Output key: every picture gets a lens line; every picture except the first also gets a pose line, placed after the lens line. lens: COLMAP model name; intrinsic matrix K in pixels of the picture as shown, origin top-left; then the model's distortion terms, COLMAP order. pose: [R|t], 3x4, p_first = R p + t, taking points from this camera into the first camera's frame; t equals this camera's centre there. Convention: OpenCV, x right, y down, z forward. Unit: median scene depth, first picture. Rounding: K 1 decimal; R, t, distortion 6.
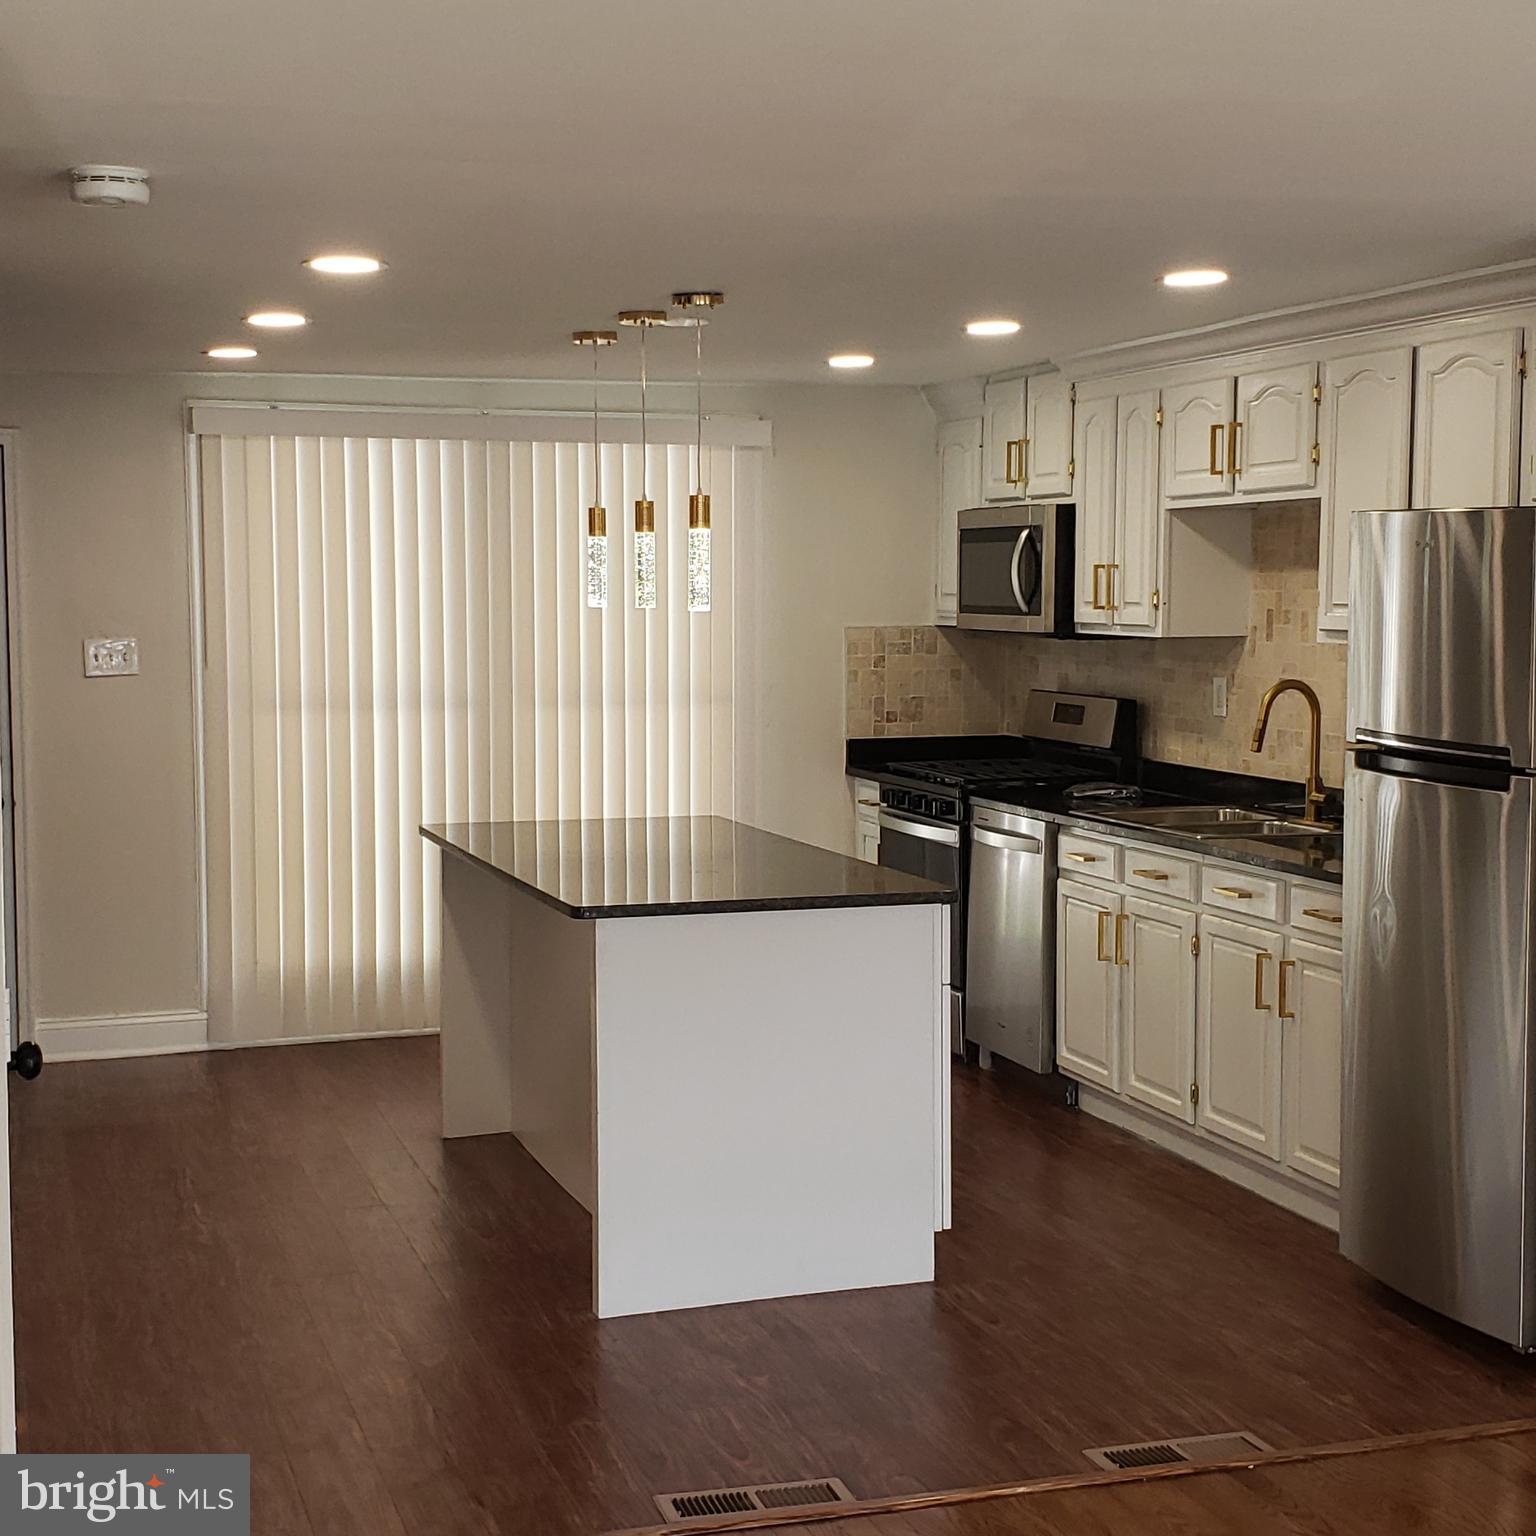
lens RADIAL K [[2503.5, 0, 767.1], [0, 2503.5, 784.1], [0, 0, 1]] dist [0.391408, -1.627044]
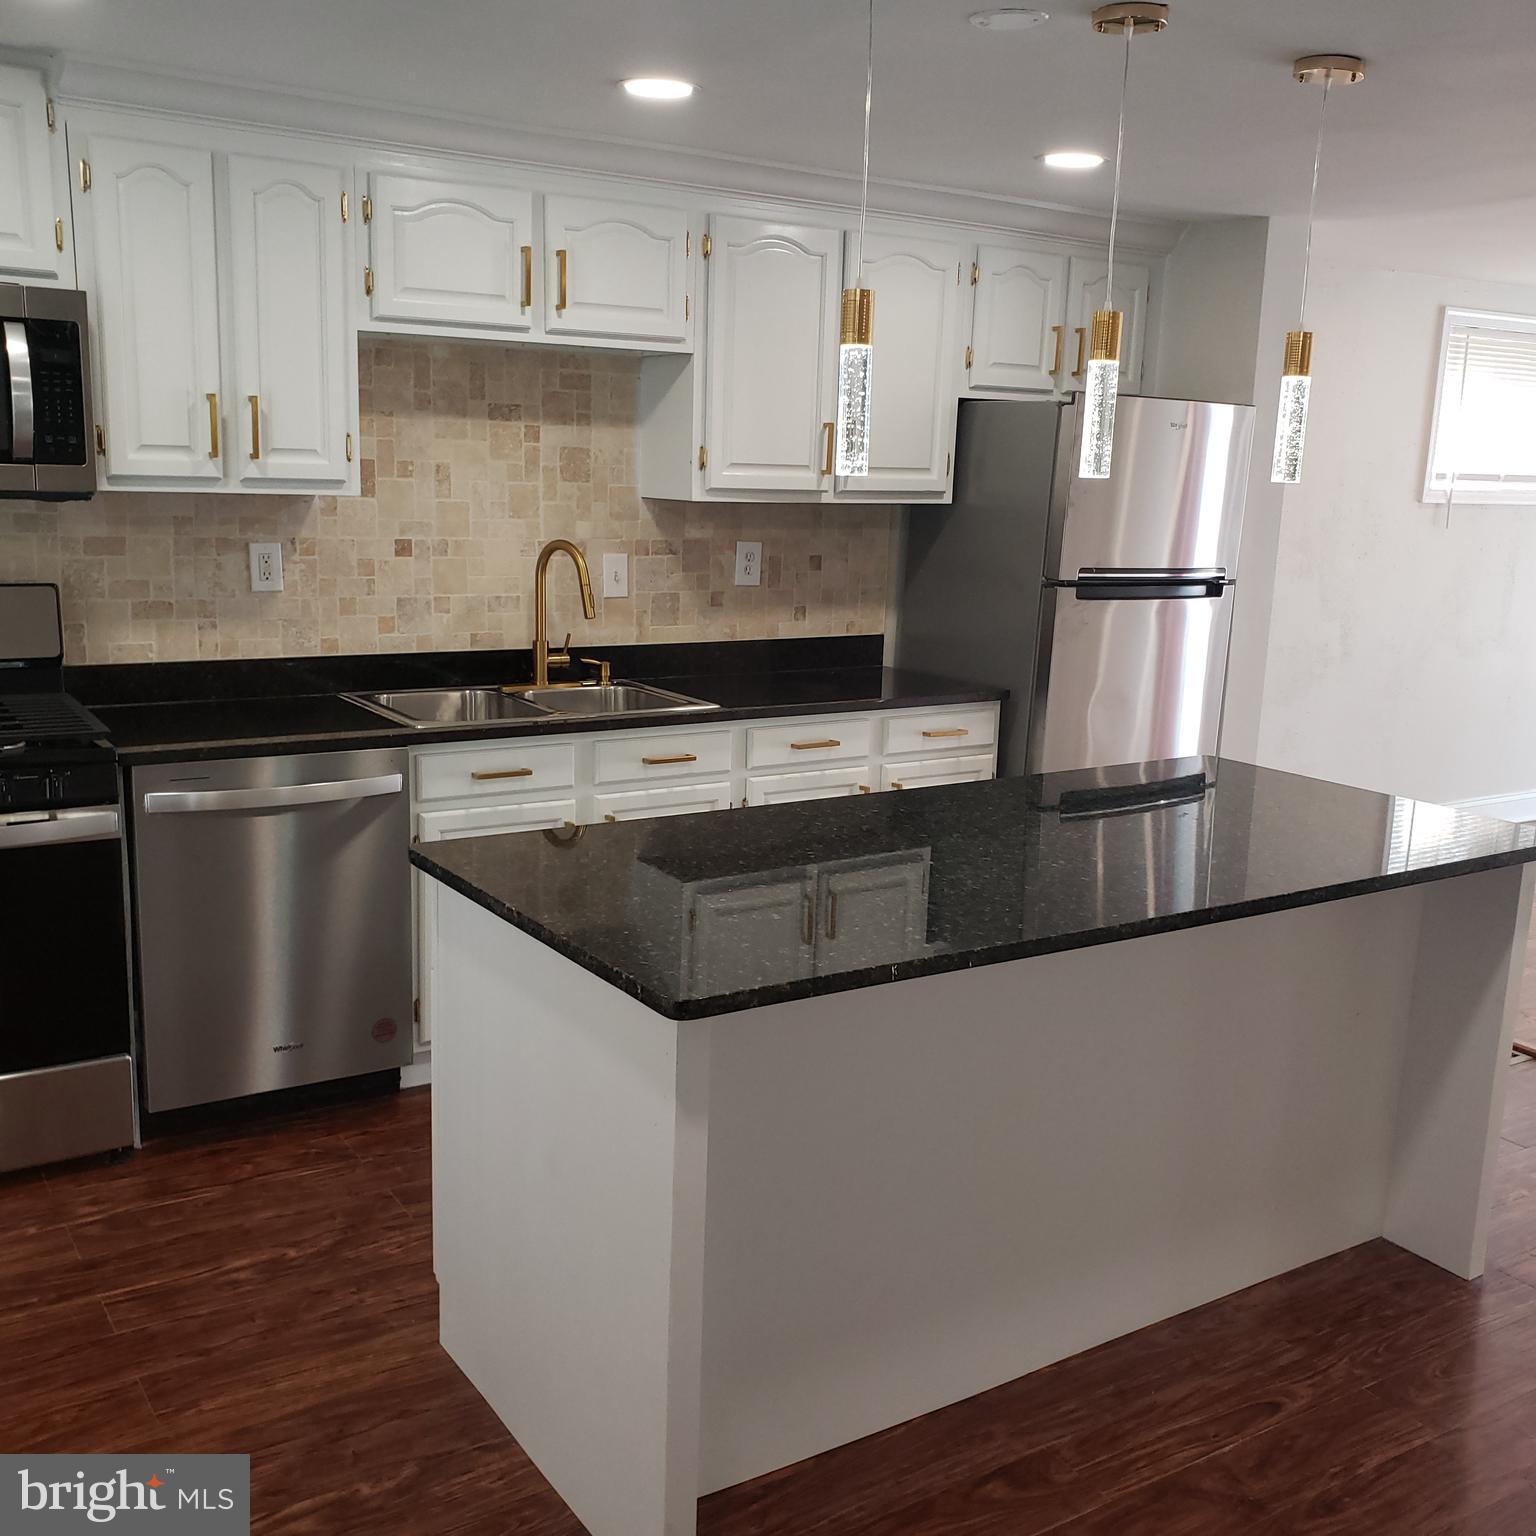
lens RADIAL K [[1580.3, 0, 769.1], [0, 1580.3, 824.3], [0, 0, 1]] dist [0.162790, -0.362450]
pose [[-0.269261, -0.222977, 0.936899, -0.381794], [0.048104, 0.968500, 0.244323, -0.075764], [-0.961865, 0.110855, -0.250053, 1.024918]]
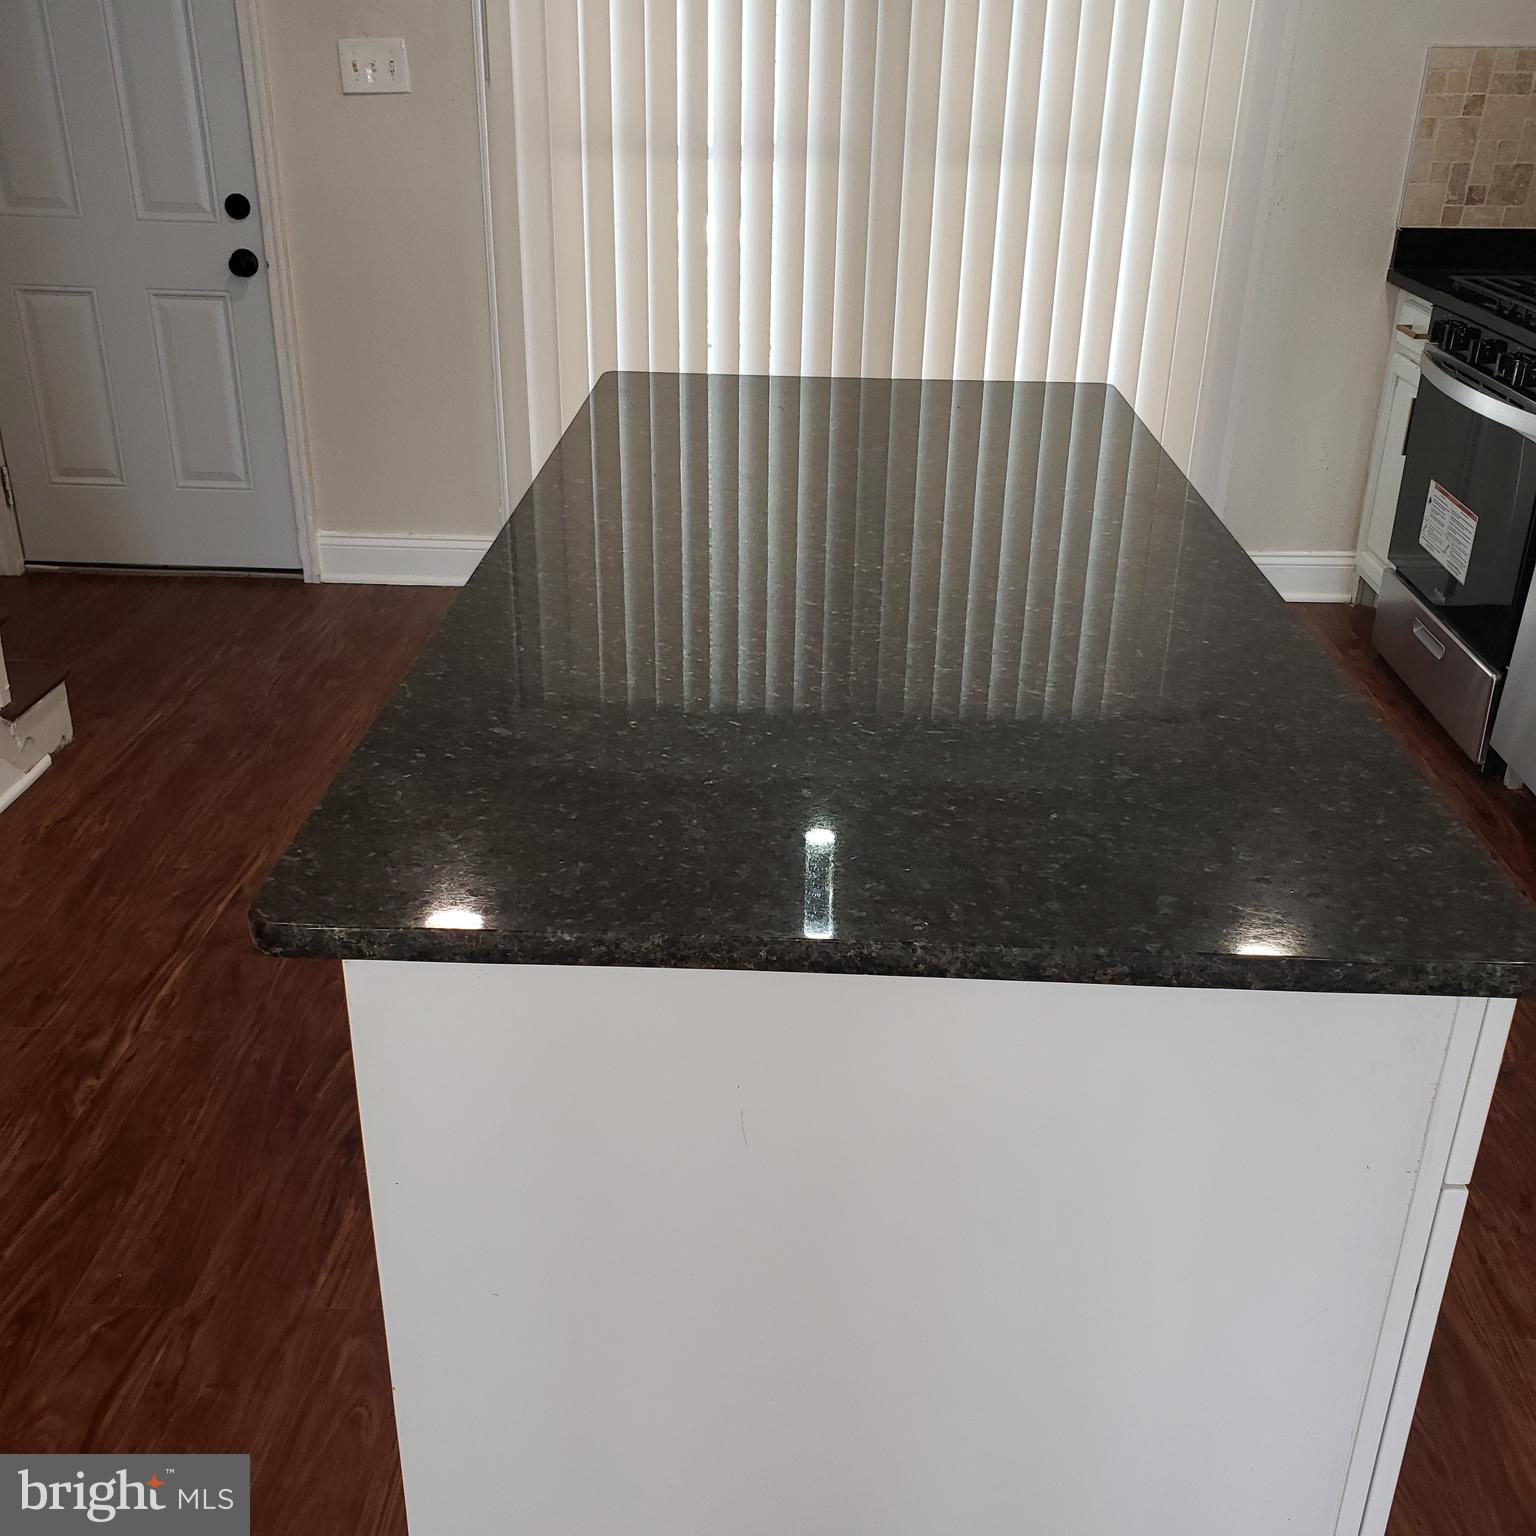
lens RADIAL K [[1591.7, 0, 764.2], [0, 1591.7, 791.3], [0, 0, 1]] dist [0.029648, -0.012709]
pose [[0.940653, 0.164397, -0.296893, 0.029561], [-0.048492, 0.930969, 0.361862, -0.030170], [0.335887, -0.325990, 0.883691, 0.614838]]
